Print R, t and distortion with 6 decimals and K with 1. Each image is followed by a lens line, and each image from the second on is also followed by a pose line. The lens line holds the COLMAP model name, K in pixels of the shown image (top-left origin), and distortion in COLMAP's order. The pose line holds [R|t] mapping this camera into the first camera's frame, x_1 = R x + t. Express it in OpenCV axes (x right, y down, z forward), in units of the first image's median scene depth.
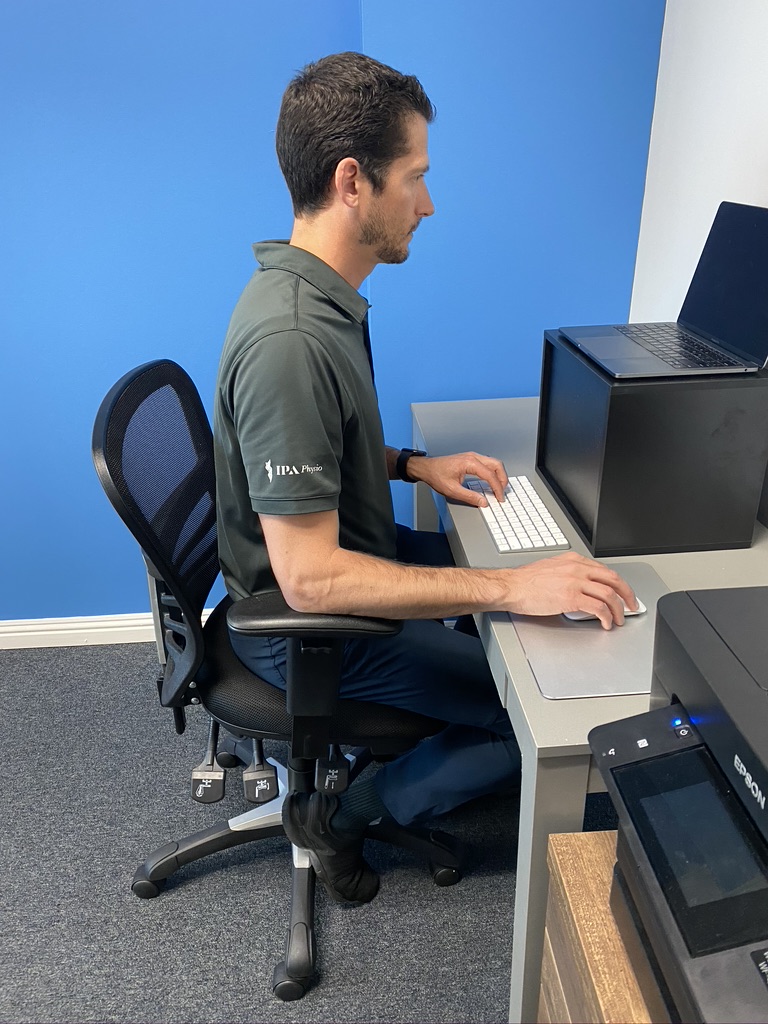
lens RADIAL K [[791.3, 0, 382.0], [0, 791.3, 506.7], [0, 0, 1]] dist [0.035036, -0.032149]
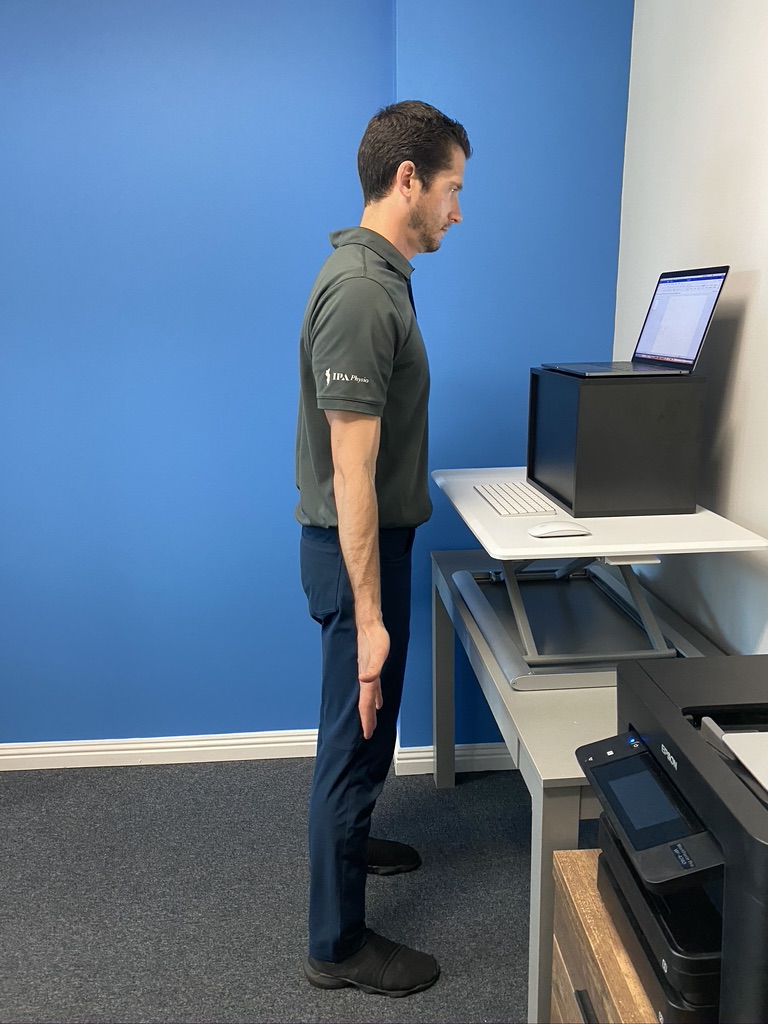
lens RADIAL K [[791.3, 0, 380.3], [0, 791.3, 504.1], [0, 0, 1]] dist [0.035036, -0.032149]
pose [[0.999949, 0.009871, 0.001960, -0.063807], [-0.009253, 0.978356, -0.206720, 0.072538], [-0.003959, 0.206691, 0.978398, -0.305485]]
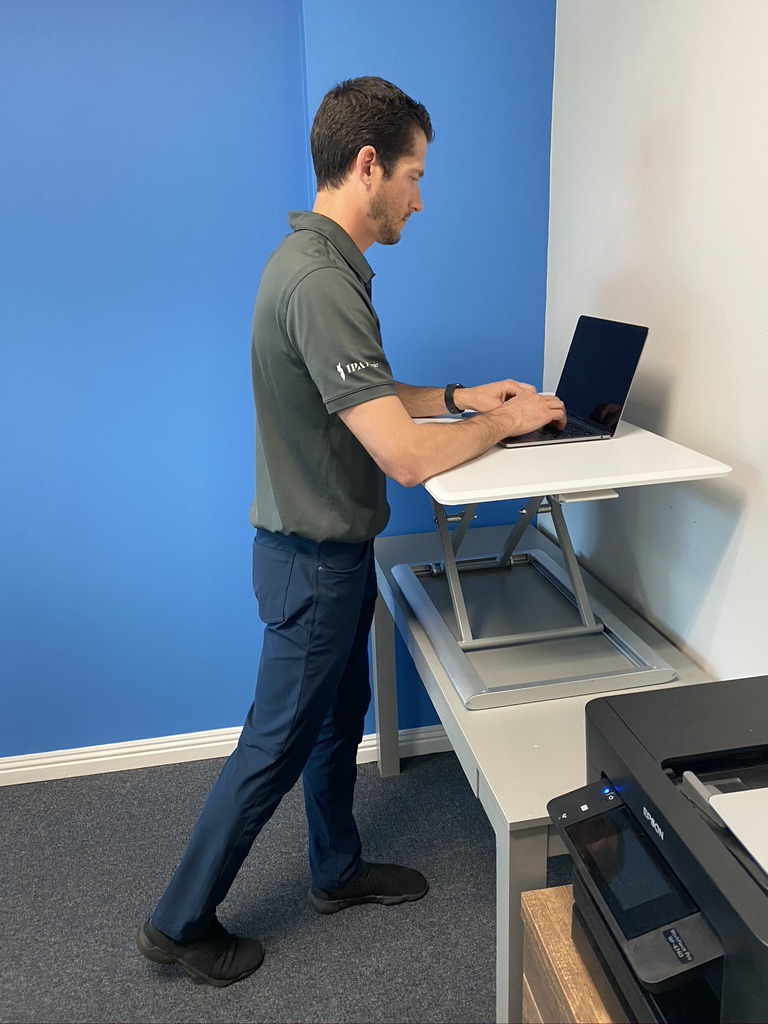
lens RADIAL K [[791.3, 0, 383.5], [0, 791.3, 498.8], [0, 0, 1]] dist [0.035036, -0.032149]
pose [[0.993603, -0.041814, 0.104900, -0.081487], [0.056093, 0.988967, -0.137105, -0.039935], [-0.098009, 0.142112, 0.984986, -0.233046]]
